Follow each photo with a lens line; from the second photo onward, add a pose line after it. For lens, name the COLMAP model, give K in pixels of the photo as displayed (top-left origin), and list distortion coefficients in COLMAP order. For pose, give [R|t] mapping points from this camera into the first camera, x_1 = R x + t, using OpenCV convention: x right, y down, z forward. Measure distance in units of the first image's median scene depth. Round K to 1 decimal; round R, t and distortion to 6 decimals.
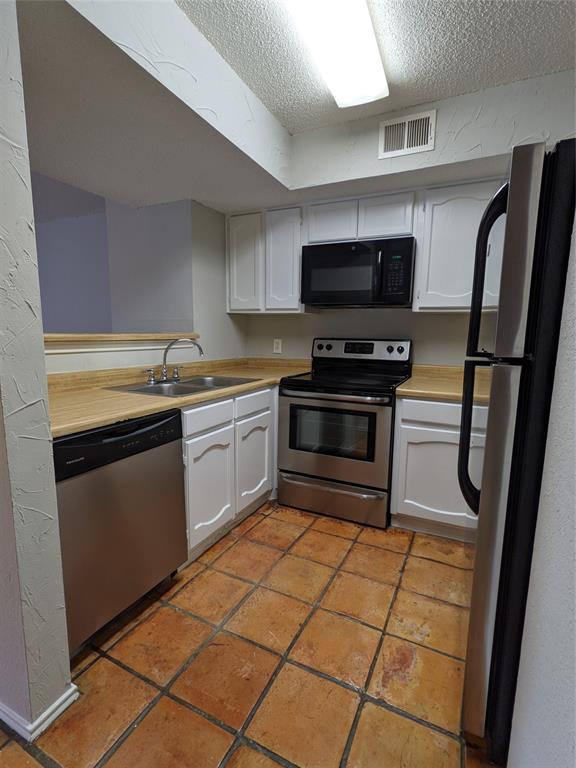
lens RADIAL K [[371.3, 0, 288.4], [0, 371.3, 383.2], [0, 0, 1]] dist [-0.001442, 0.000917]
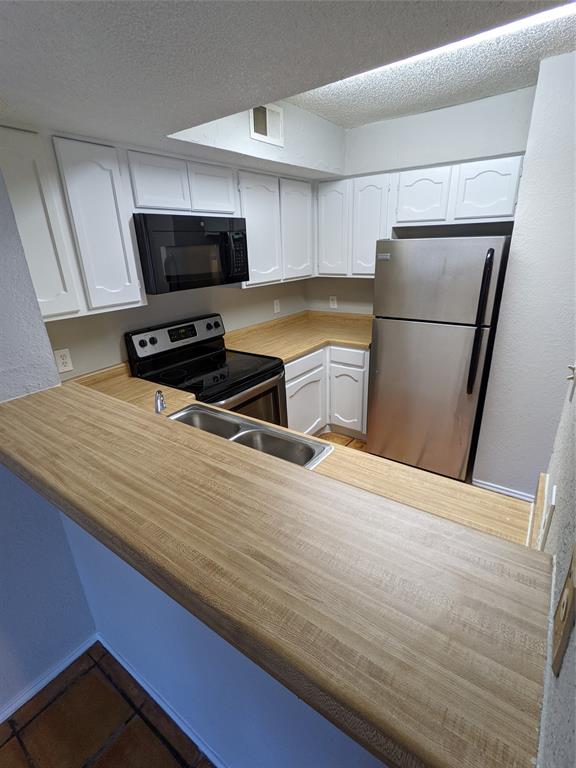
lens RADIAL K [[371.3, 0, 287.8], [0, 371.3, 384.9], [0, 0, 1]] dist [-0.001442, 0.000917]
pose [[0.168861, -0.372398, 0.912582, -0.650661], [0.177611, 0.922218, 0.343465, -0.247325], [-0.969505, 0.104087, 0.221868, 0.574499]]
